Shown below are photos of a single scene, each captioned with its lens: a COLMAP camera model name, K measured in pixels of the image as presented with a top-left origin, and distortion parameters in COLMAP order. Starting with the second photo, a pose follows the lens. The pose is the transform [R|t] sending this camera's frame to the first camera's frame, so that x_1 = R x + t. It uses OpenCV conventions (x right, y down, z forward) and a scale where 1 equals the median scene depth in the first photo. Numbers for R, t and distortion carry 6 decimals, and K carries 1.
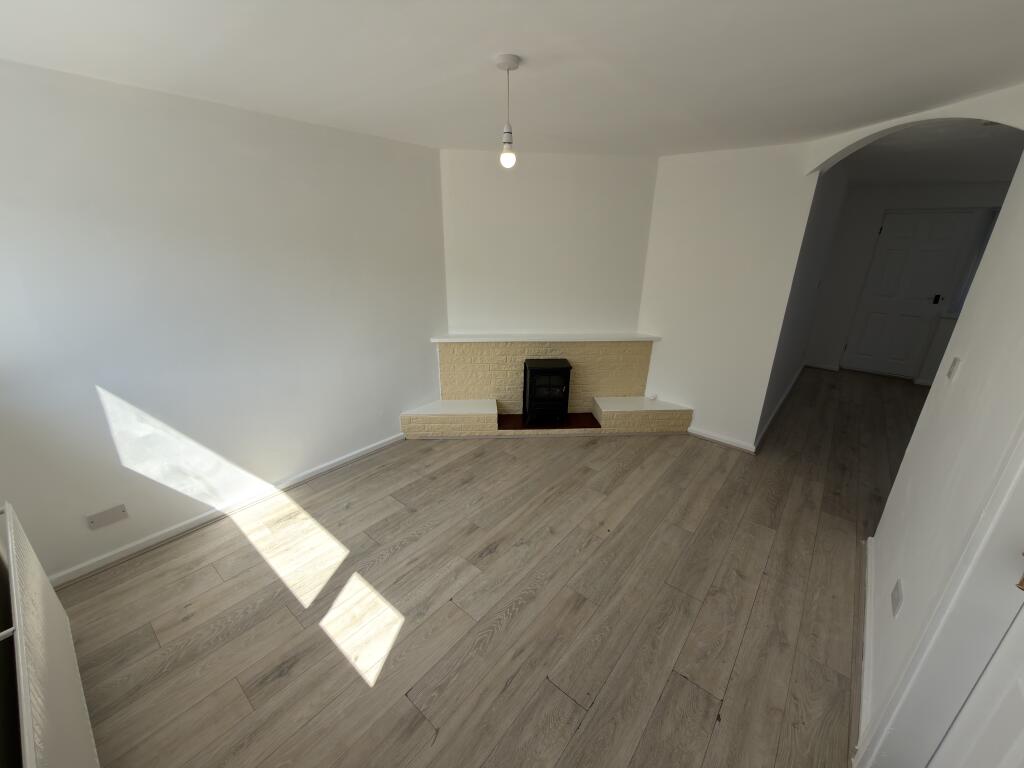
lens RADIAL K [[408.7, 0, 510.6], [0, 408.7, 385.5], [0, 0, 1]] dist [-0.002921, -0.000164]
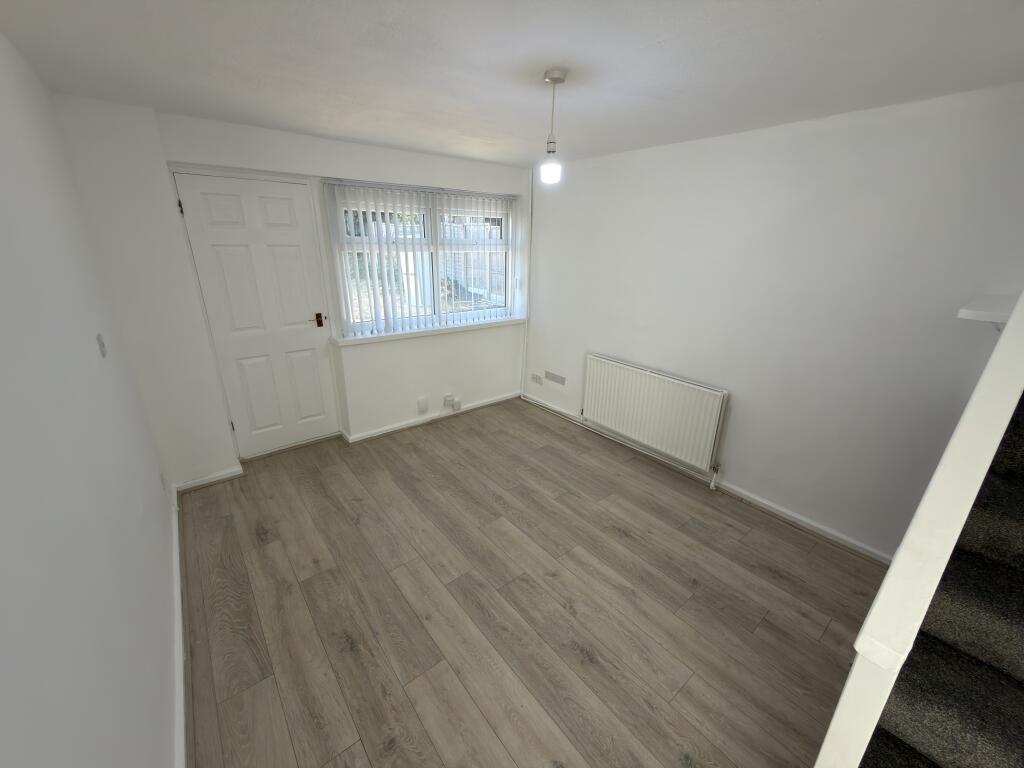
lens RADIAL K [[408.7, 0, 513.1], [0, 408.7, 383.4], [0, 0, 1]] dist [-0.002921, -0.000164]
pose [[0.198602, -0.342805, 0.918173, 0.313557], [0.339958, 0.902766, 0.263519, -0.121142], [-0.919231, 0.259805, 0.295831, 0.360675]]
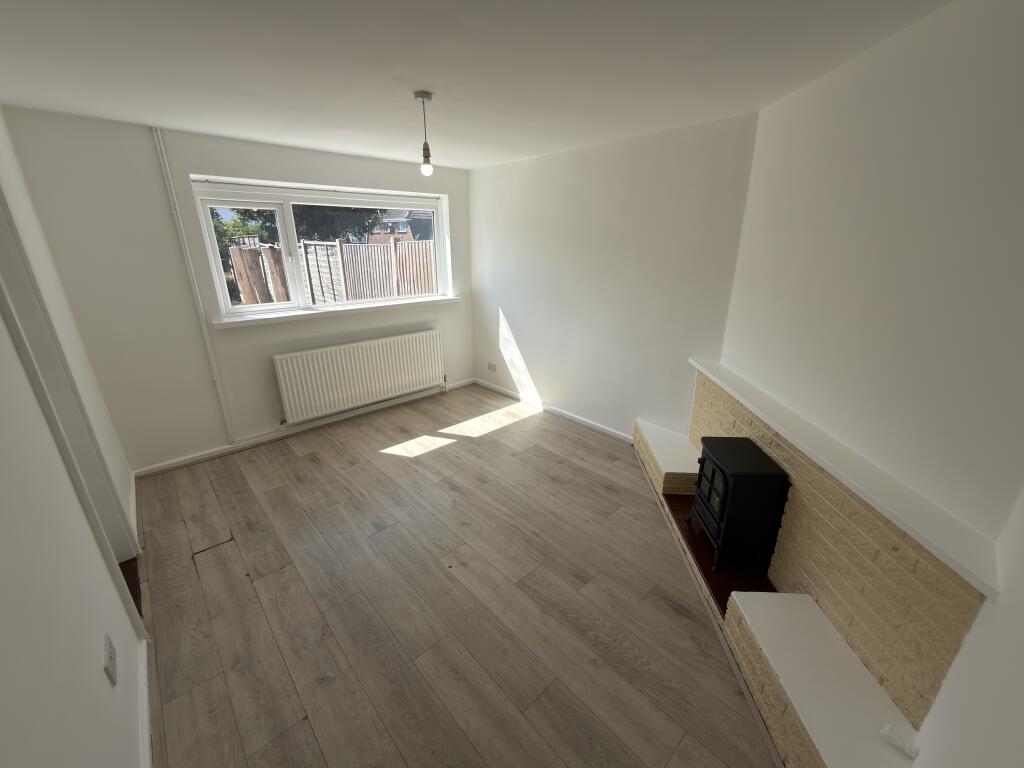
lens RADIAL K [[408.7, 0, 511.8], [0, 408.7, 384.4], [0, 0, 1]] dist [-0.002921, -0.000164]
pose [[-0.133897, 0.315143, -0.939551, 1.021328], [-0.343964, 0.874369, 0.342298, -0.360678], [0.929387, 0.369004, -0.008678, 1.104464]]
